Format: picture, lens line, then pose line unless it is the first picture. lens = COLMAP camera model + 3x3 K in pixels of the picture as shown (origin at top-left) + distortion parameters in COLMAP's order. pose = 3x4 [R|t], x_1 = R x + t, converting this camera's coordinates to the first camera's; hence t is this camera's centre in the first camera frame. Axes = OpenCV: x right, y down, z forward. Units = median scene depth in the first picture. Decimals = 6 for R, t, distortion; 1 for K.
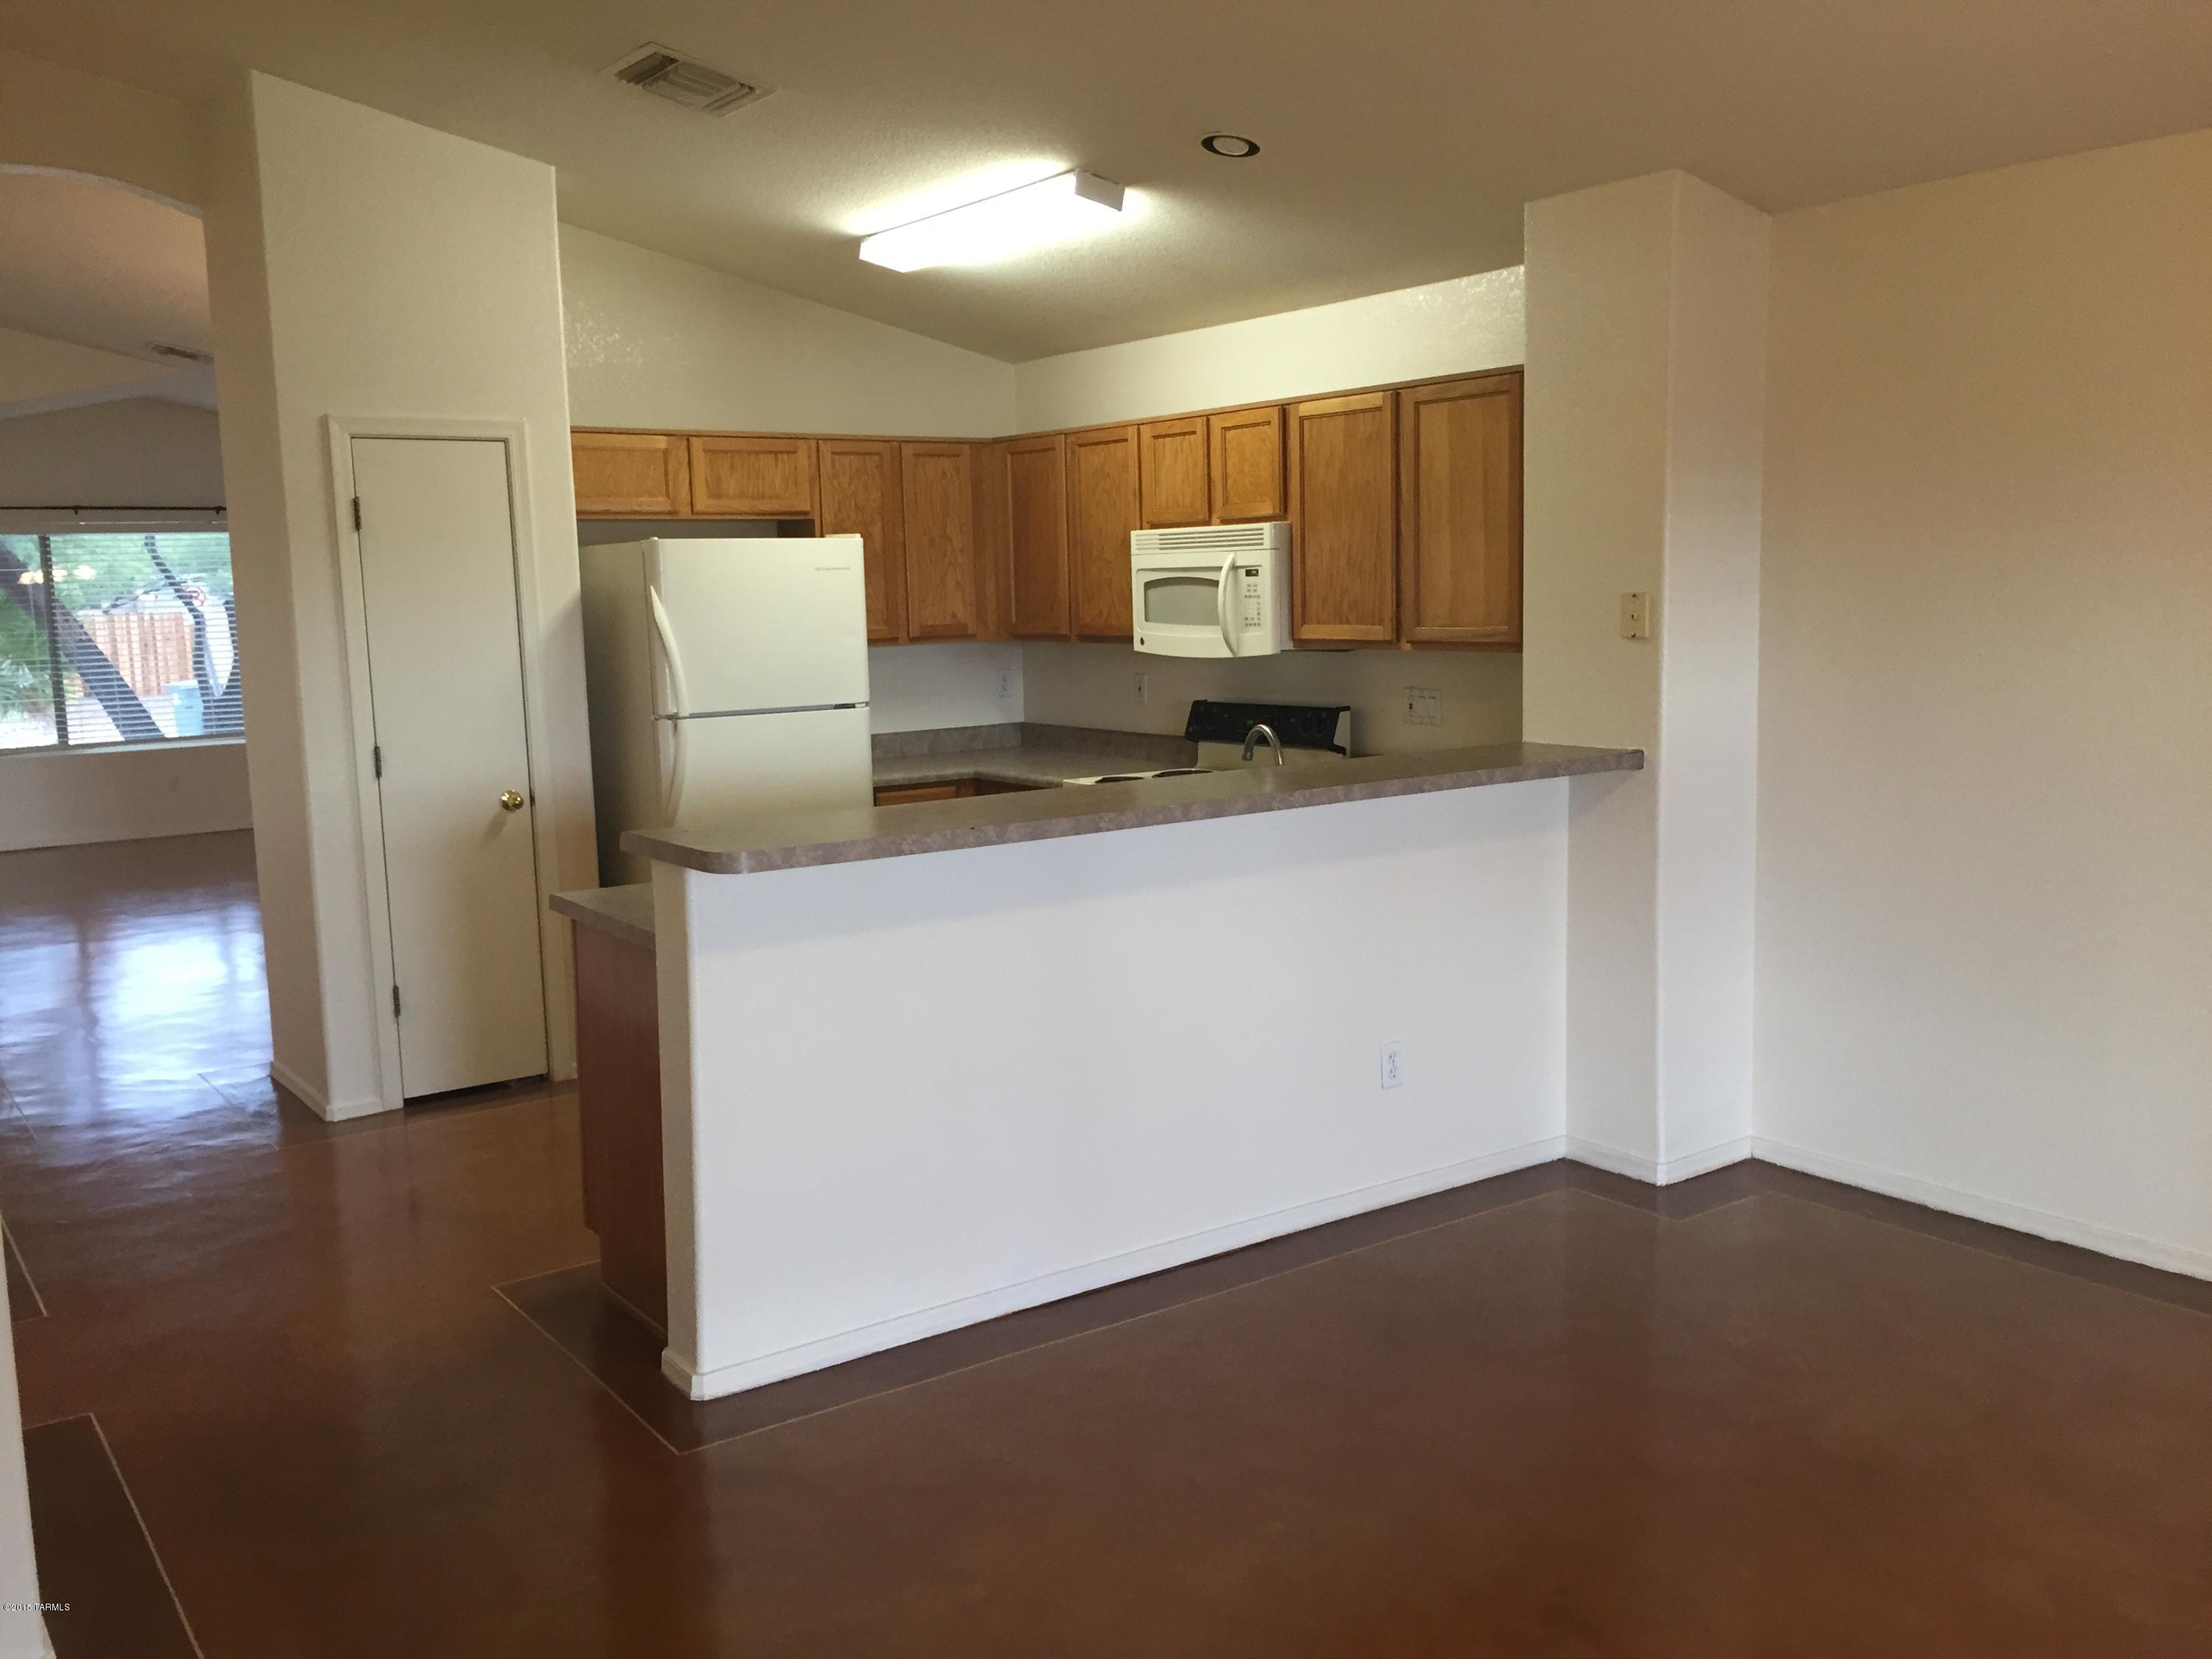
lens RADIAL K [[1902.0, 0, 1106.0], [0, 1902.0, 829.5], [0, 0, 1]] dist [0.101877, -0.148912]
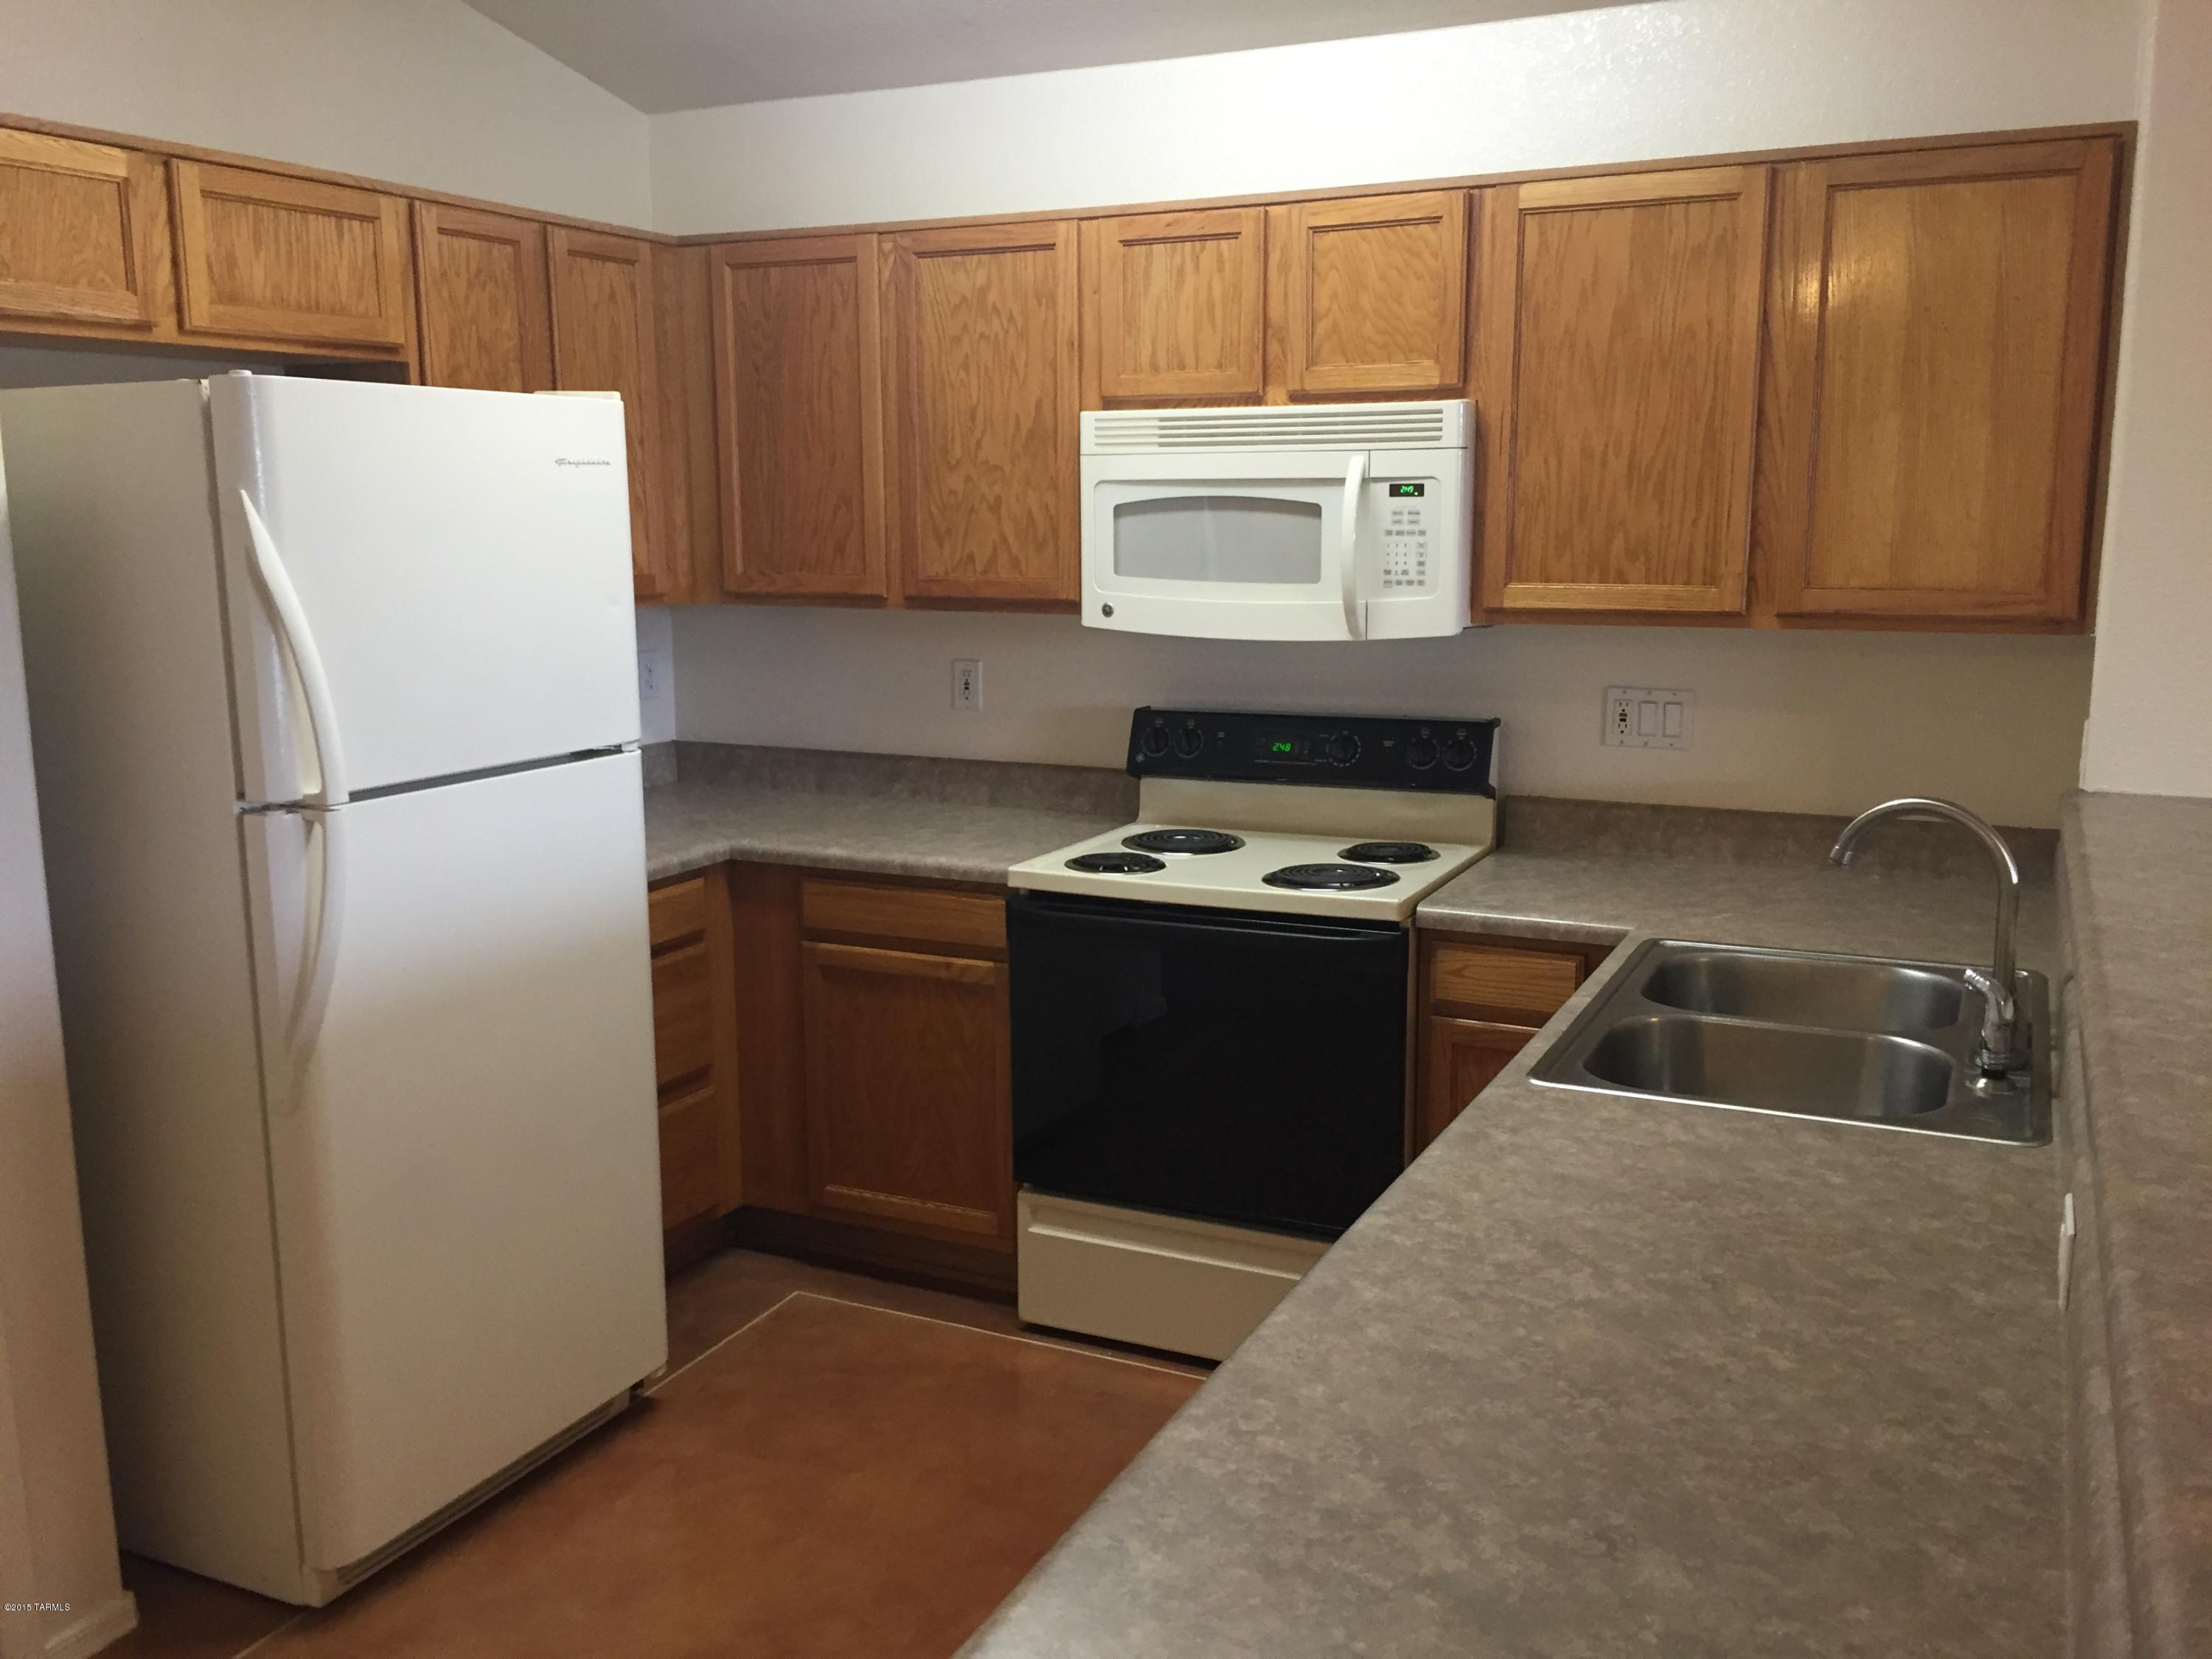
lens RADIAL K [[1902.0, 0, 1106.0], [0, 1902.0, 829.5], [0, 0, 1]] dist [0.101877, -0.148912]
pose [[0.874871, -0.063963, 0.480115, -0.259987], [0.047994, 0.997812, 0.045478, -0.060342], [-0.481973, -0.016744, 0.876026, 0.510740]]
